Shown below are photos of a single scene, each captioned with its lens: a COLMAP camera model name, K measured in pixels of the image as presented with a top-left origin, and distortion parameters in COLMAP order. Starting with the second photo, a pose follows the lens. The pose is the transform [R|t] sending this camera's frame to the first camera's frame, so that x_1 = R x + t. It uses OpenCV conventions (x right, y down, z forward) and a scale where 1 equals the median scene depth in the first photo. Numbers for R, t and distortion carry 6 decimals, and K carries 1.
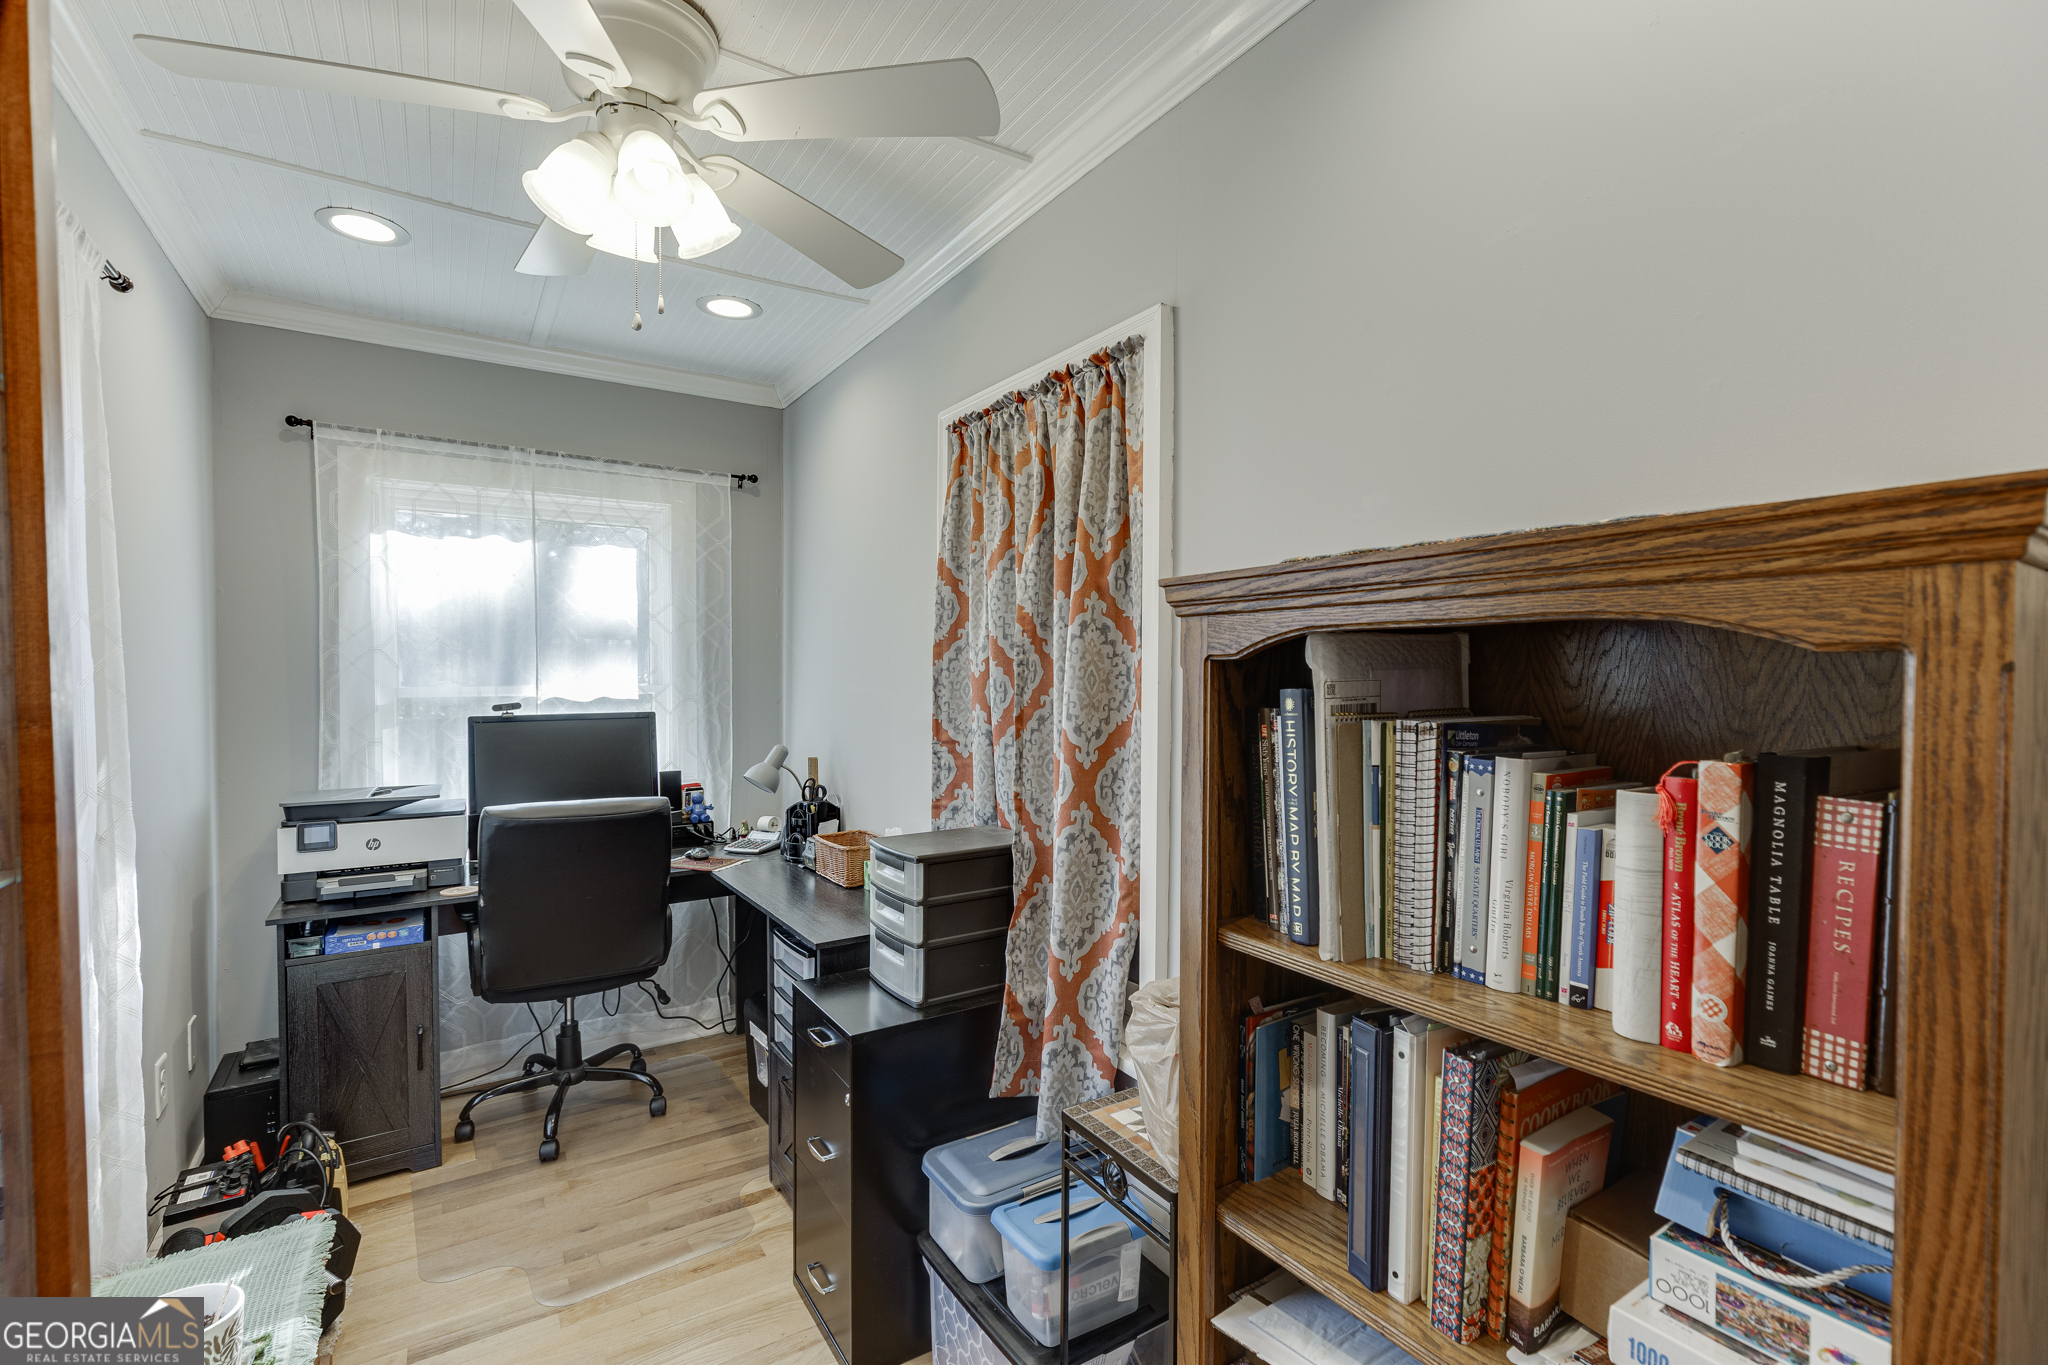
lens RADIAL K [[915.6, 0, 1019.9], [0, 915.6, 689.4], [0, 0, 1]] dist [0.012081, -0.003311]
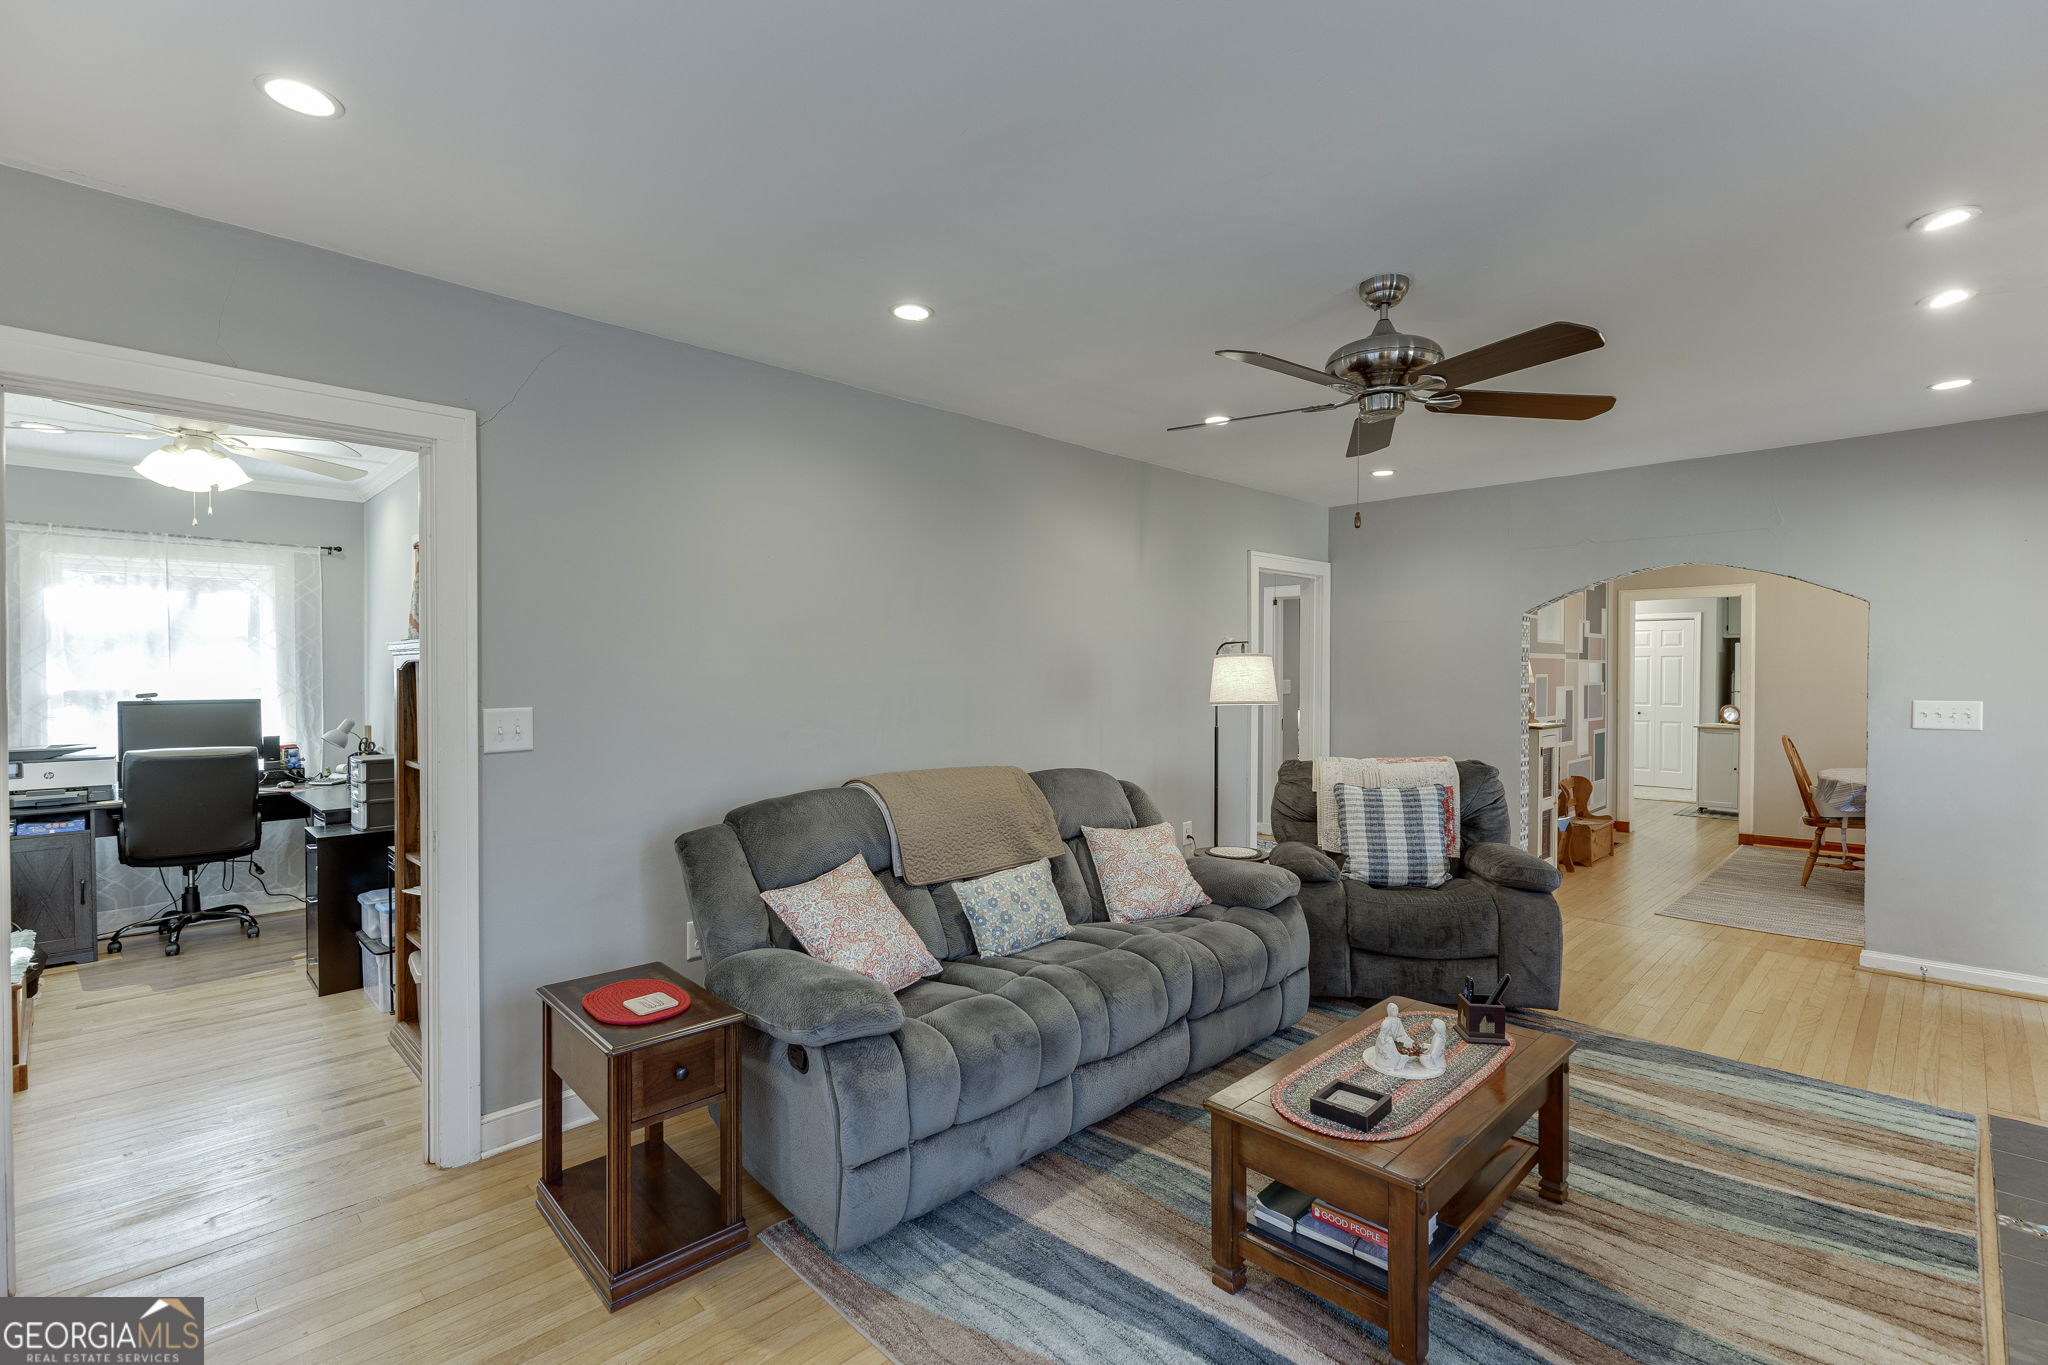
lens RADIAL K [[915.6, 0, 1023.9], [0, 915.6, 688.6], [0, 0, 1]] dist [0.012081, -0.003311]
pose [[0.976509, -0.003349, 0.215453, 0.607151], [0.003161, 0.999994, 0.001217, 0.010051], [-0.215455, -0.000507, 0.976514, -0.929927]]
